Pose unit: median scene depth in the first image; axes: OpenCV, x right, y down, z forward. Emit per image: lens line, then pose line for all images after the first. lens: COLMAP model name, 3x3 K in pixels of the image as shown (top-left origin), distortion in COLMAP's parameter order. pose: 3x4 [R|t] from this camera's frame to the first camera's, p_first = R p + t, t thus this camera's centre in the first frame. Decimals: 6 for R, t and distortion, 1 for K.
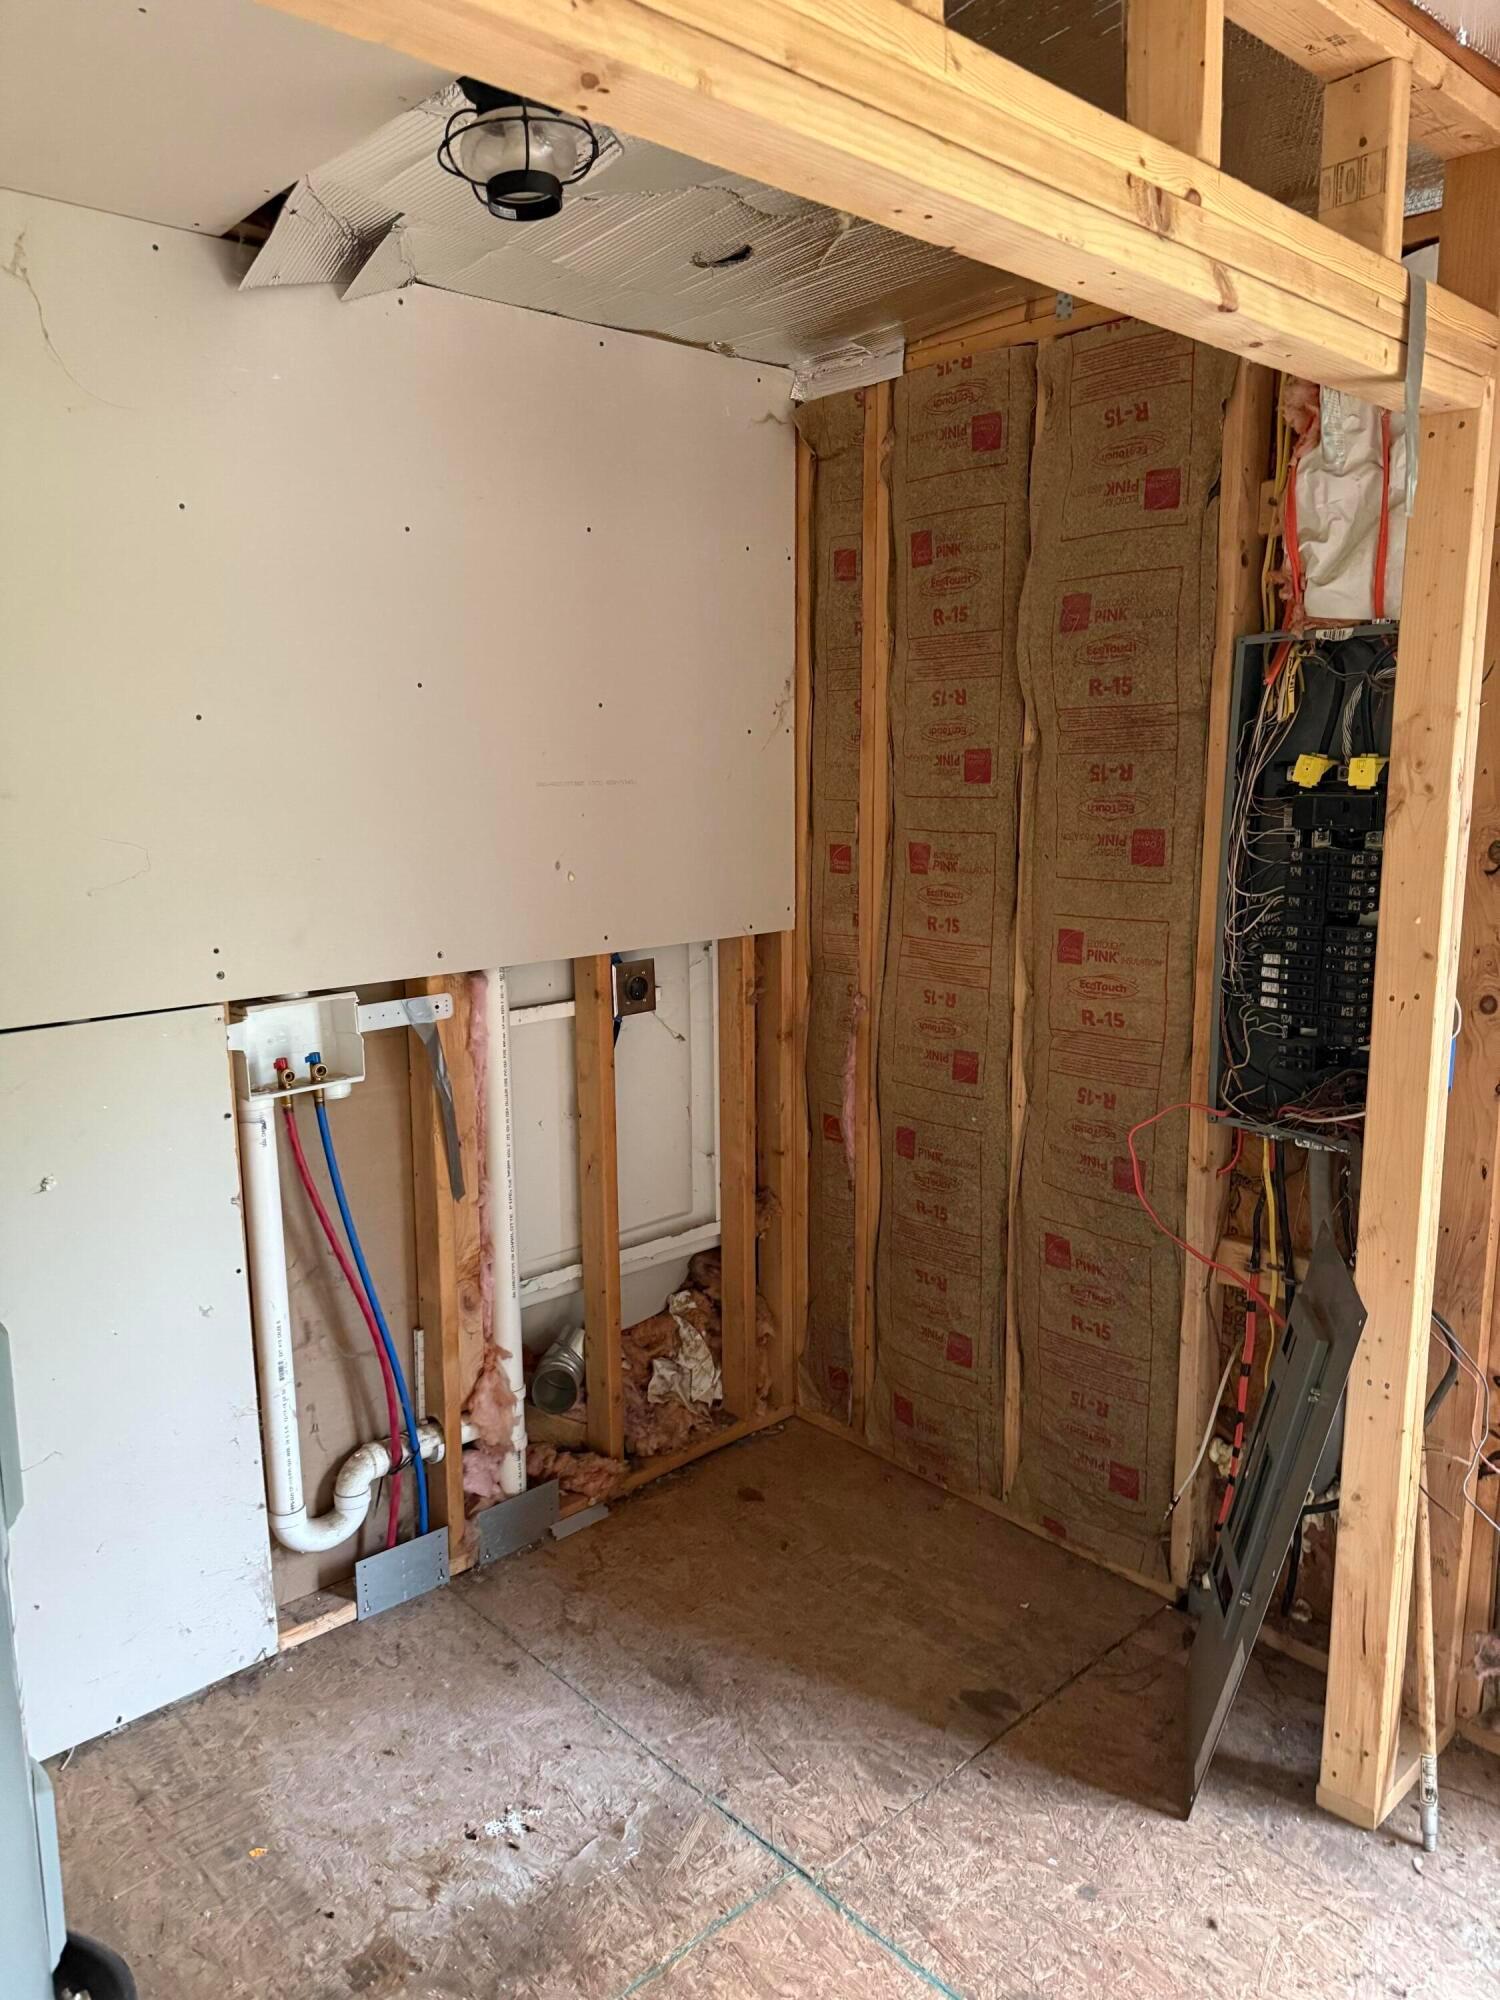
lens RADIAL K [[1412.6, 0, 743.6], [0, 1412.6, 990.8], [0, 0, 1]] dist [0.020573, -0.012819]
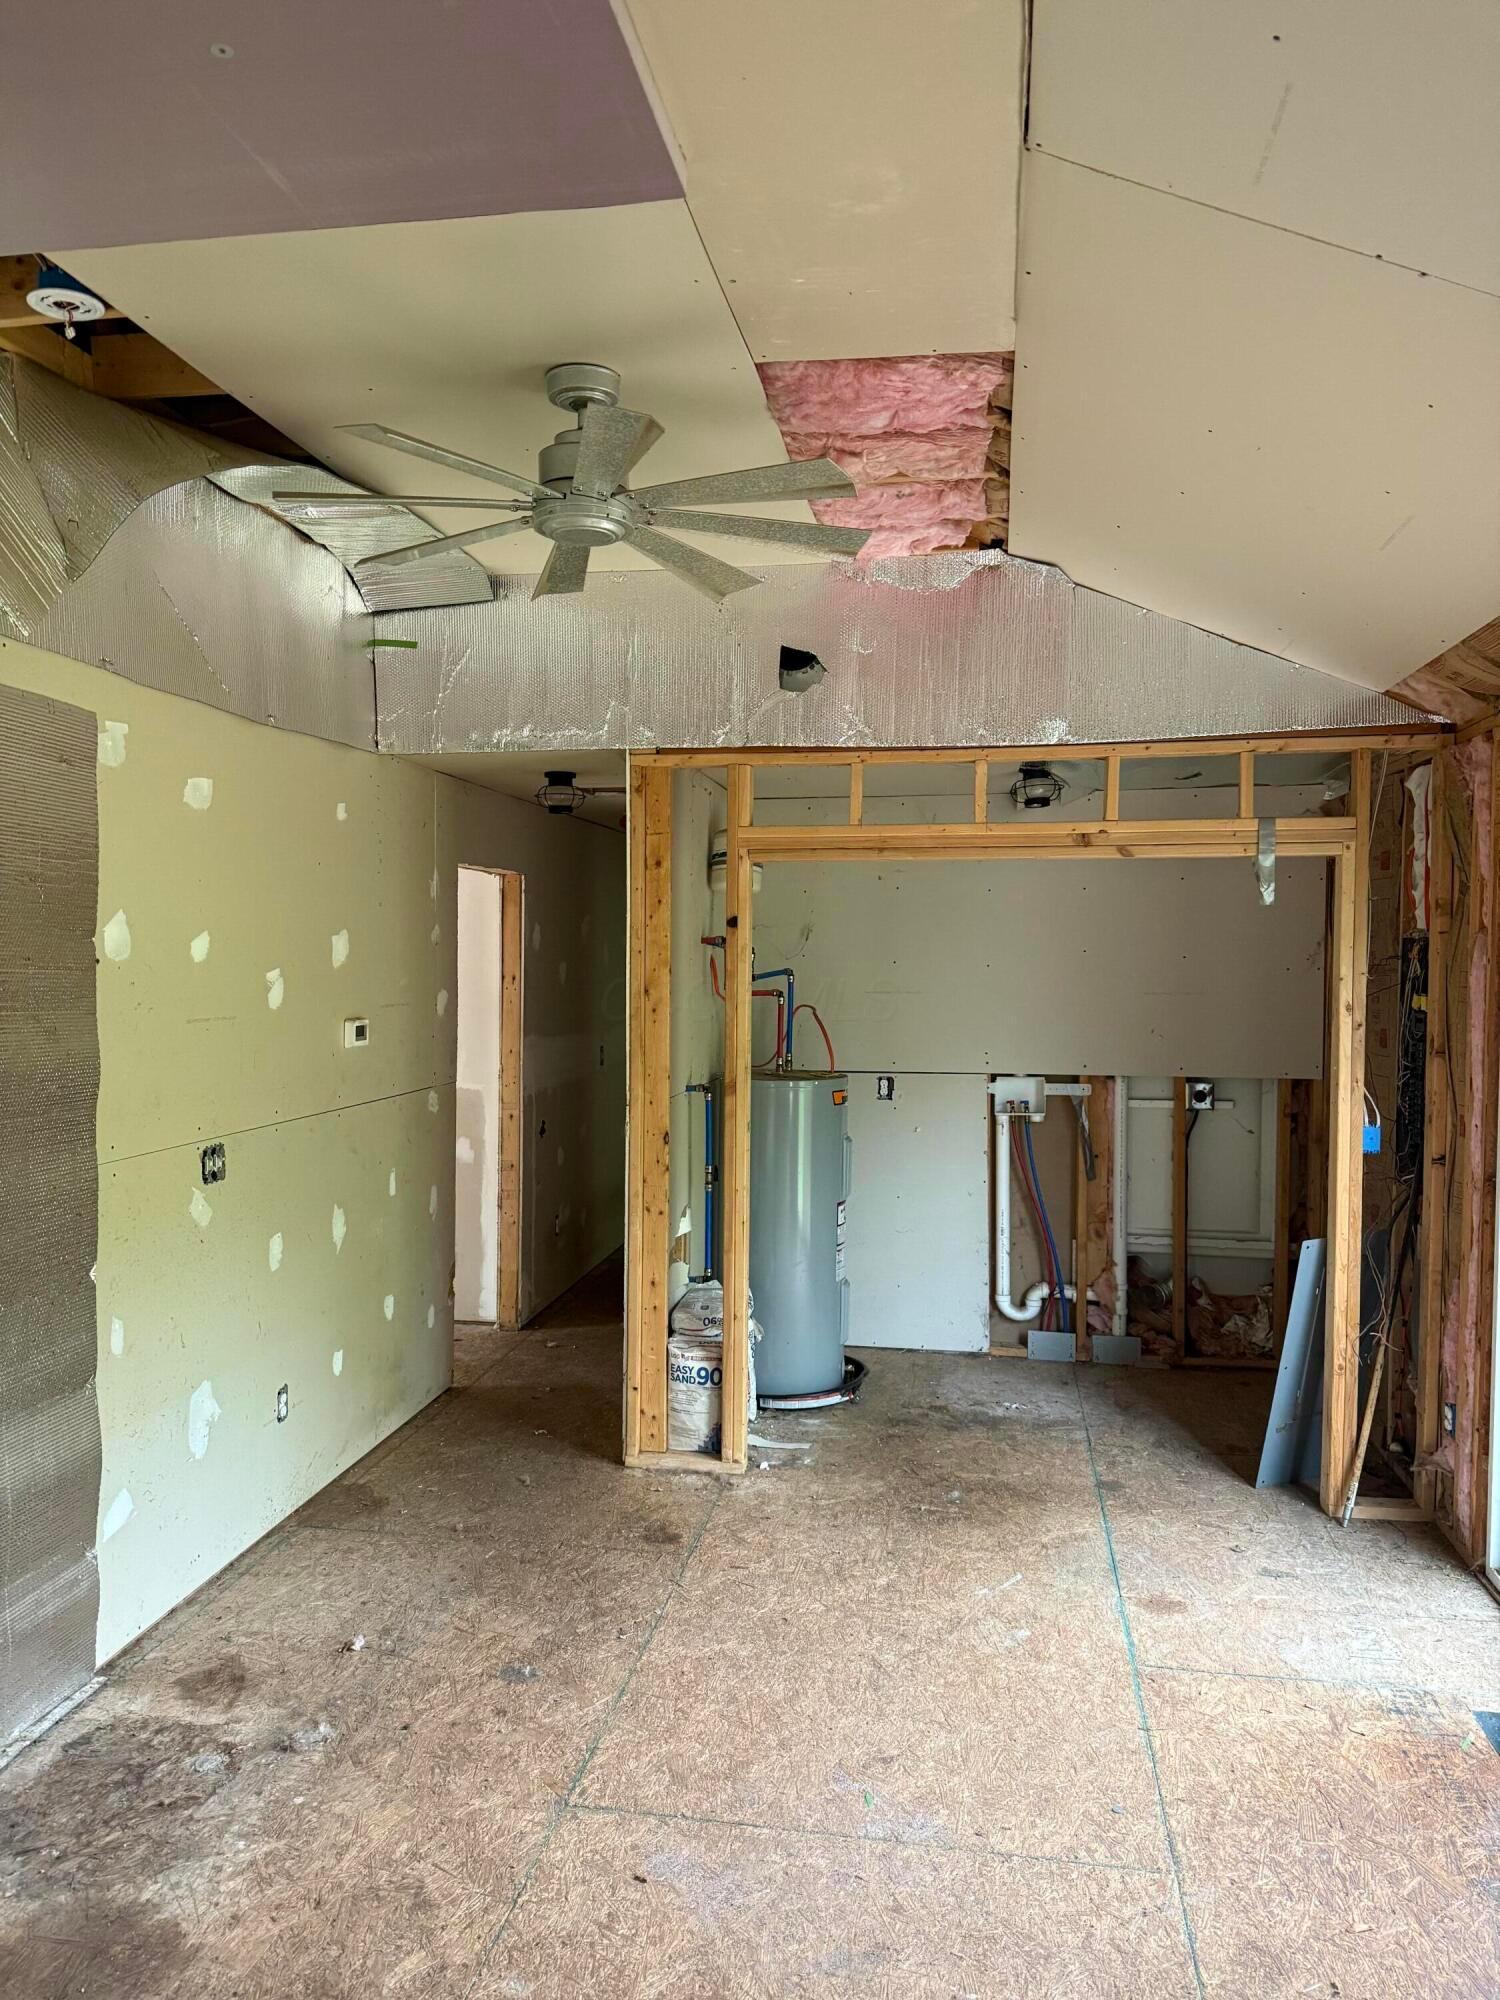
lens RADIAL K [[1412.6, 0, 749.9], [0, 1412.6, 998.0], [0, 0, 1]] dist [0.020573, -0.012819]
pose [[0.619569, 0.045224, -0.783638, 1.216686], [-0.143335, 0.988071, -0.056303, 0.070713], [0.771744, 0.147206, 0.618661, -0.830717]]
